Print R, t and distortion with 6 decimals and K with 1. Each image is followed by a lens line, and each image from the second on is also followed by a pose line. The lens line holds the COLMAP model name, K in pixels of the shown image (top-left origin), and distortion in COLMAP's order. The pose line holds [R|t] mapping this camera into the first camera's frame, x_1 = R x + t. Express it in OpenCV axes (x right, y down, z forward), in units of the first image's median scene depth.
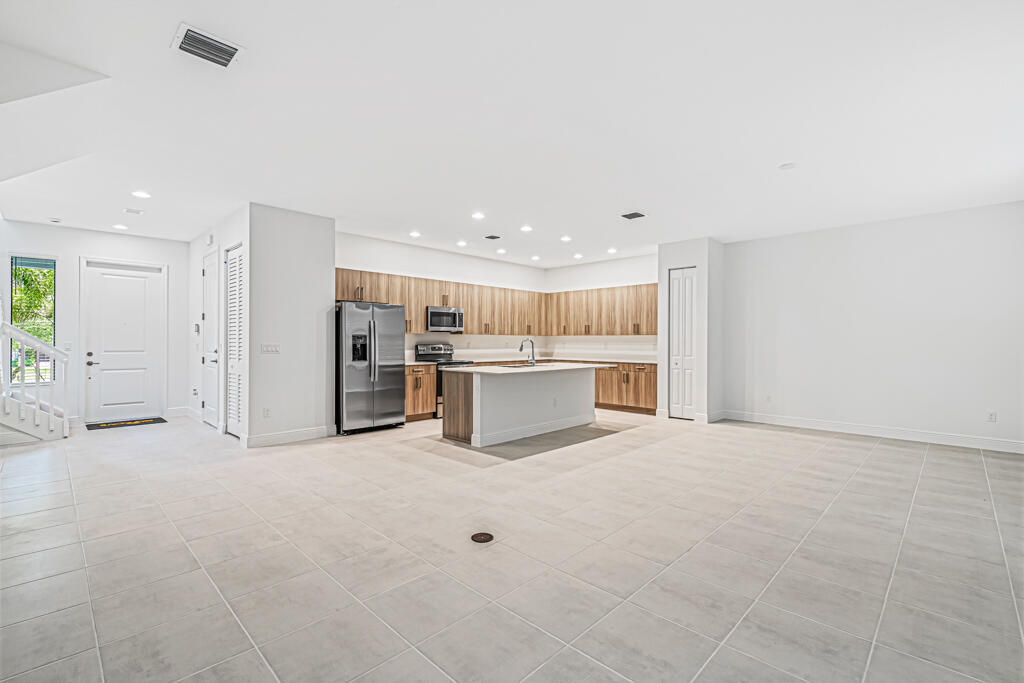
lens RADIAL K [[452.8, 0, 515.2], [0, 452.8, 342.8], [0, 0, 1]] dist [0.003690, -0.001026]
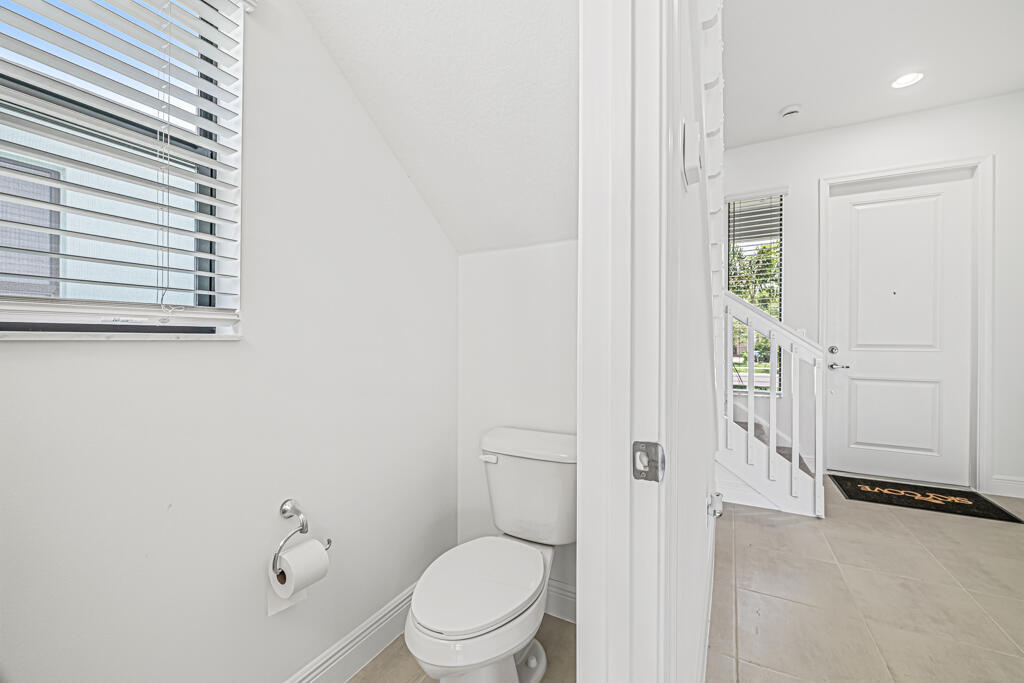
lens RADIAL K [[404.2, 0, 510.2], [0, 404.2, 341.8], [0, 0, 1]] dist [-0.005800, -0.000453]
pose [[0.275130, -0.000912, -0.961406, -0.565985], [-0.002533, 0.999995, -0.001674, 0.016686], [0.961404, 0.002896, 0.275127, 0.474700]]
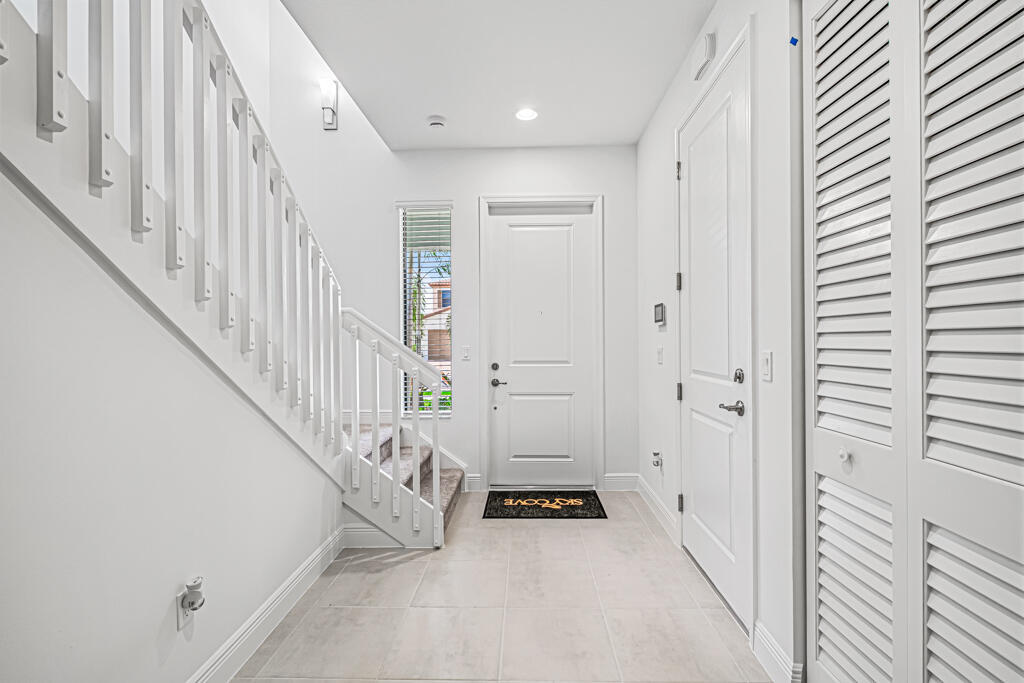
lens RADIAL K [[452.8, 0, 513.6], [0, 452.8, 340.3], [0, 0, 1]] dist [0.003690, -0.001026]
pose [[0.675690, -0.009343, -0.737127, -0.498527], [0.008799, 0.999951, -0.004609, -0.005727], [0.737134, -0.003371, 0.675739, 0.630636]]
